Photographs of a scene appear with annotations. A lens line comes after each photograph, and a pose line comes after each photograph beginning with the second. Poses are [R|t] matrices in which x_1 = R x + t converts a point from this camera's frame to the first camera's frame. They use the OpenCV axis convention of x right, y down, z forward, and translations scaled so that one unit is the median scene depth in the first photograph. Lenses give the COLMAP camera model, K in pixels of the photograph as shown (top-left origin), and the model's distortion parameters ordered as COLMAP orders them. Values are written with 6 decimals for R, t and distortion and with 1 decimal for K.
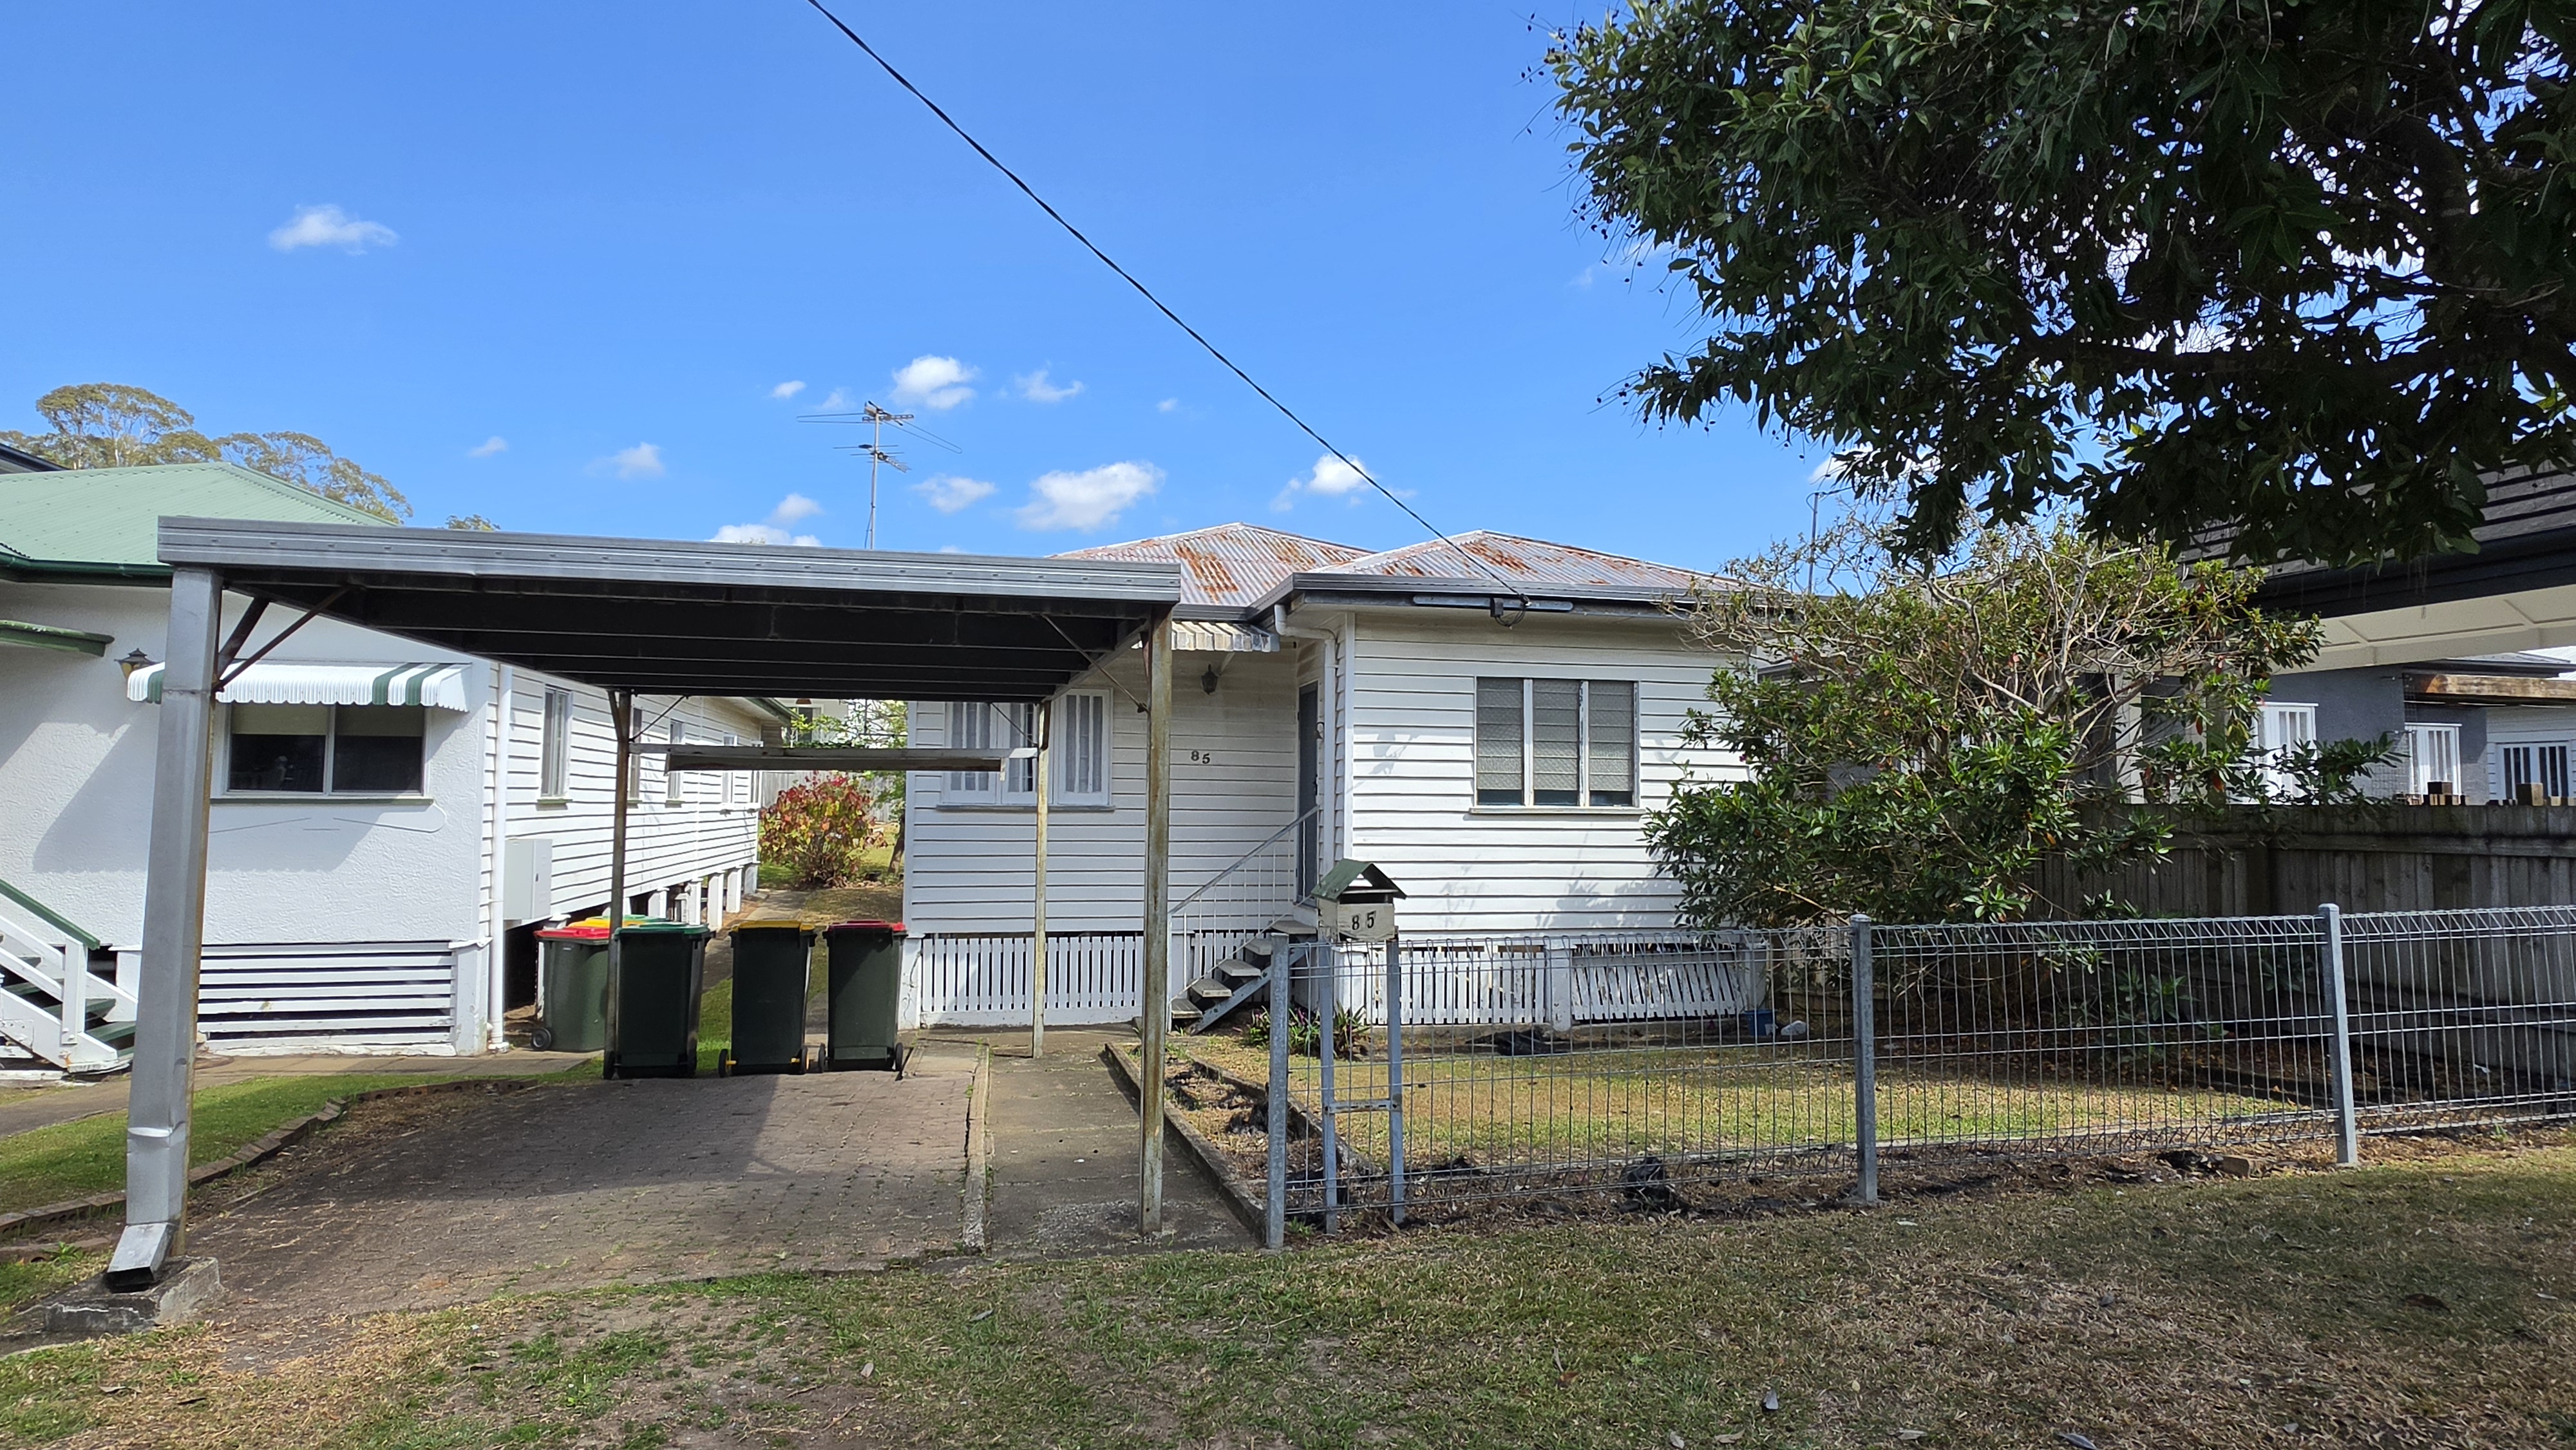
lens RADIAL K [[1299.5, 0, 1288.0], [0, 1299.5, 725.0], [0, 0, 1]] dist [-0.000291, 0.000002]
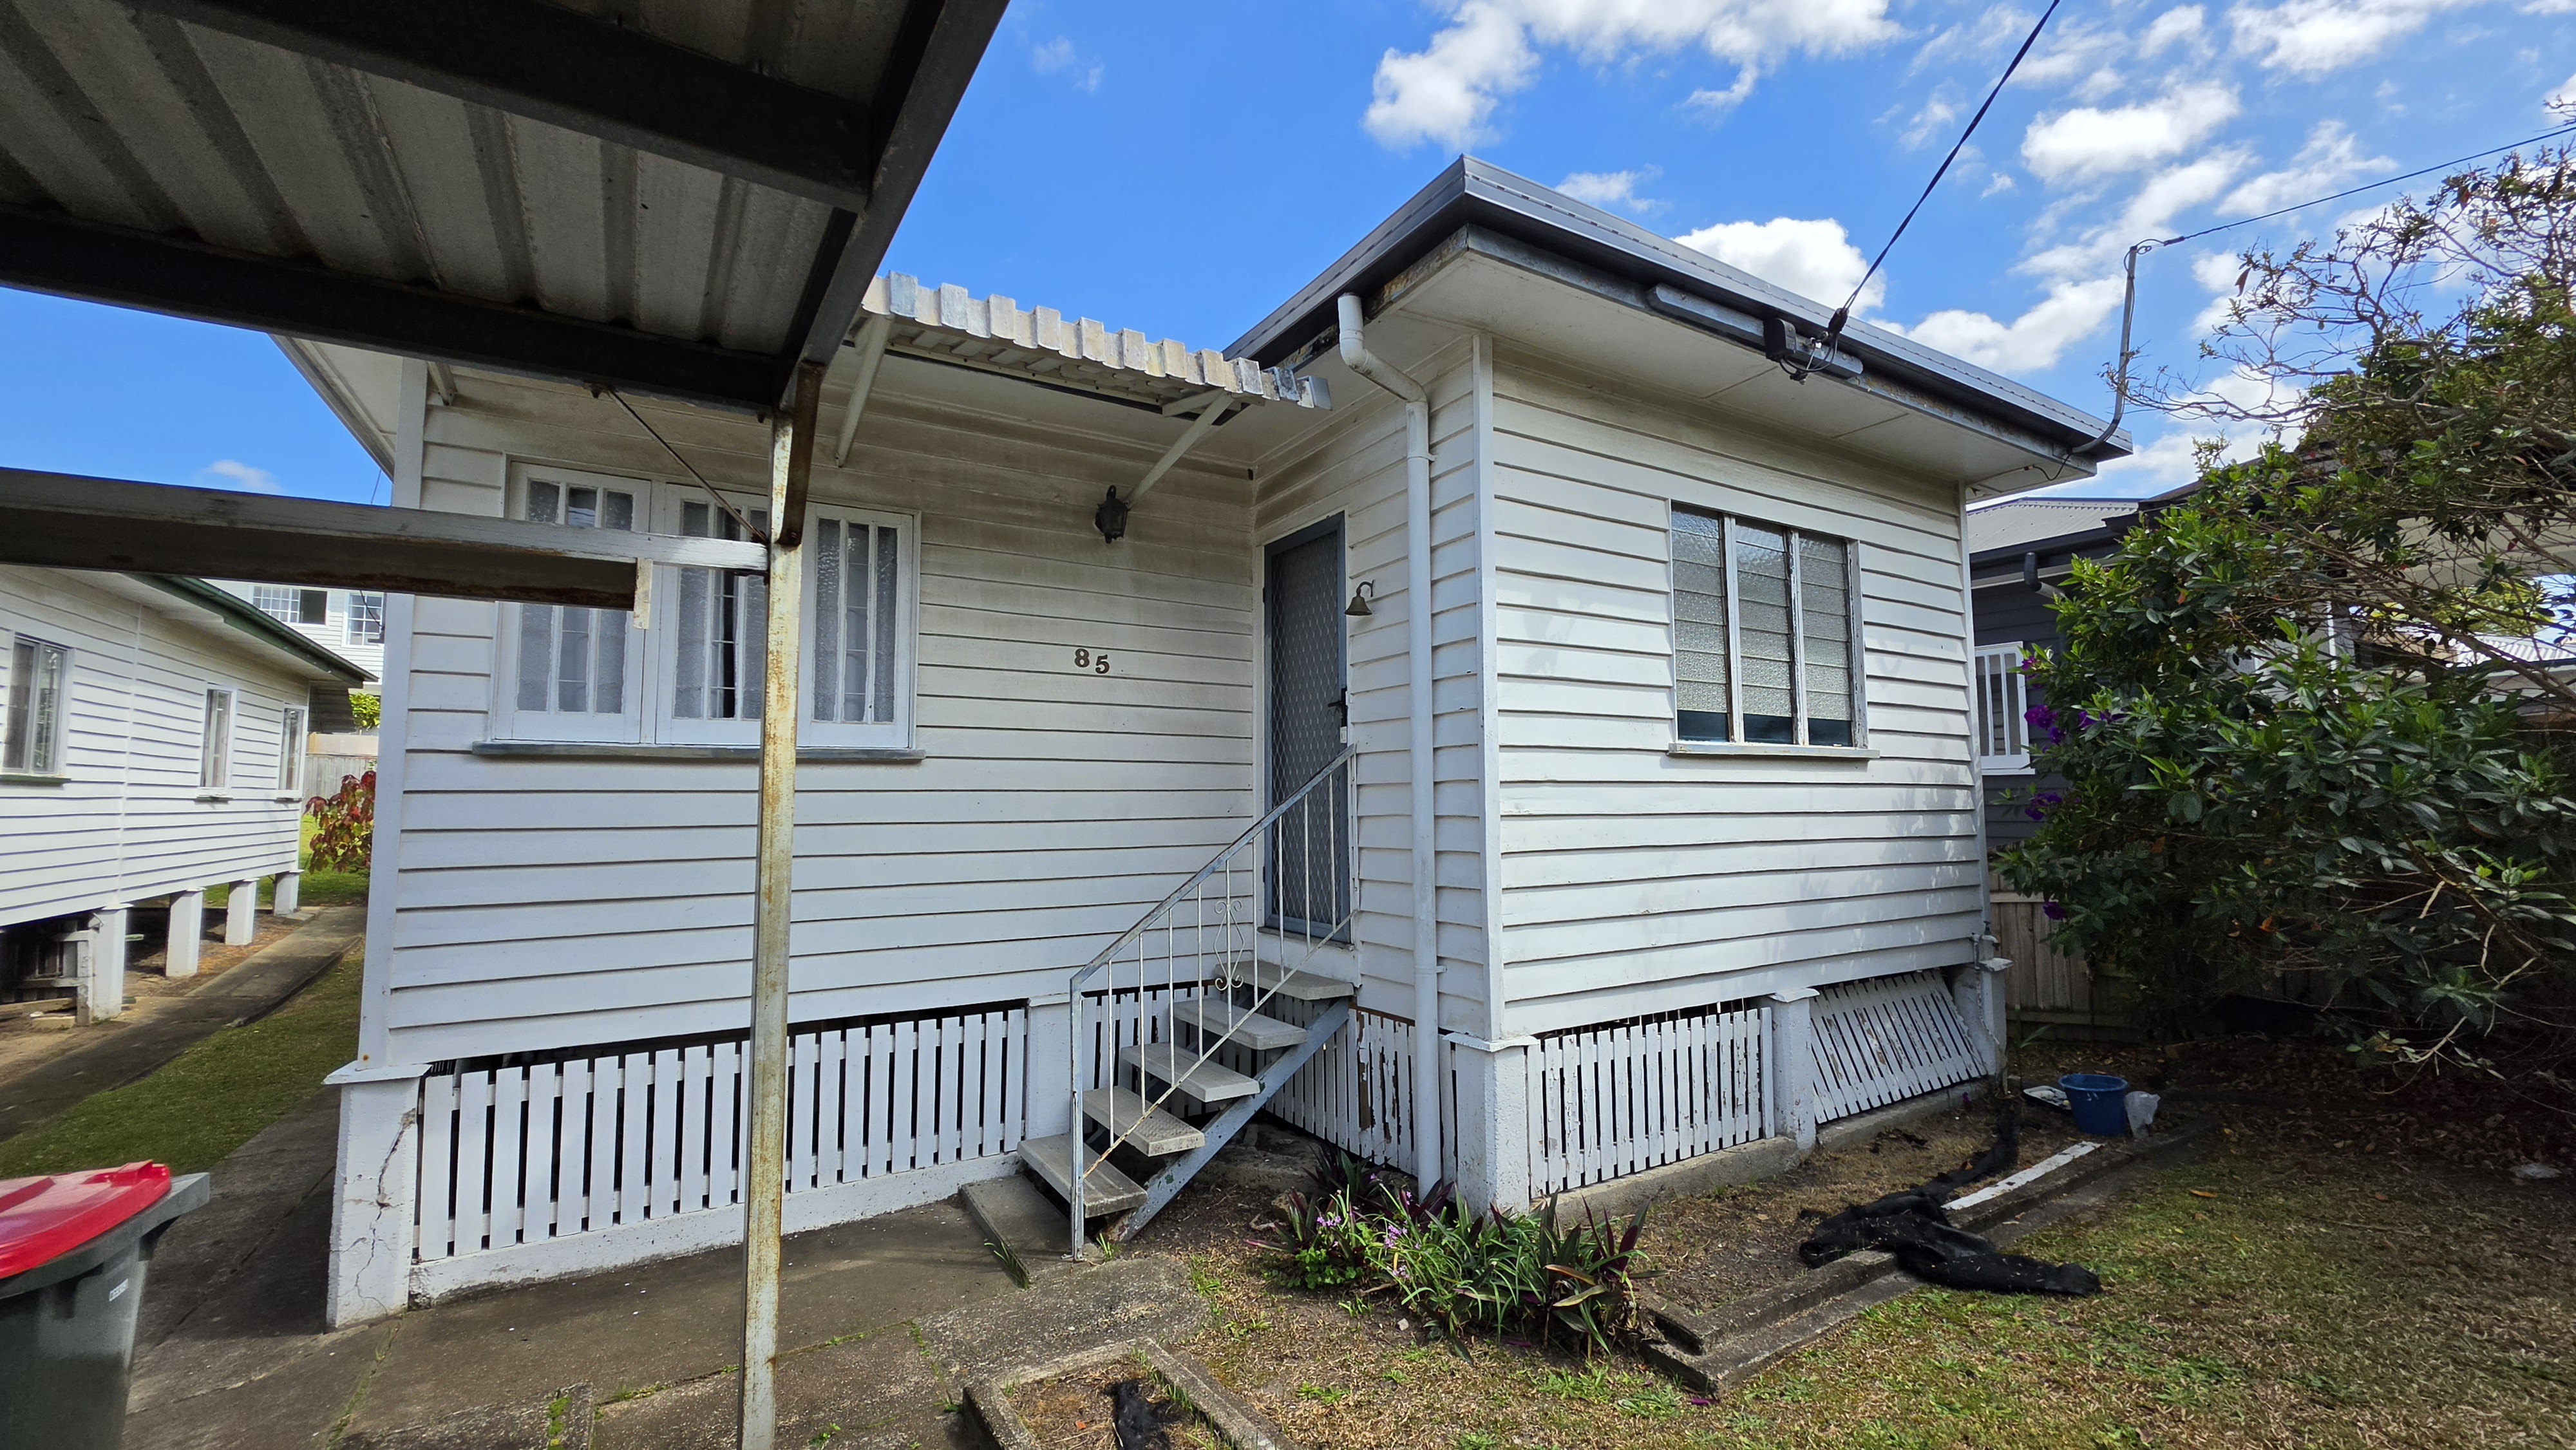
lens RADIAL K [[1009.0, 0, 1288.0], [0, 1009.0, 725.0], [0, 0, 1]] dist [0.000739, 0.000016]
pose [[0.949545, 0.010151, 0.313467, -0.130756], [-0.006593, 0.999901, -0.012409, 0.060118], [-0.313562, 0.009716, 0.949518, 0.640564]]
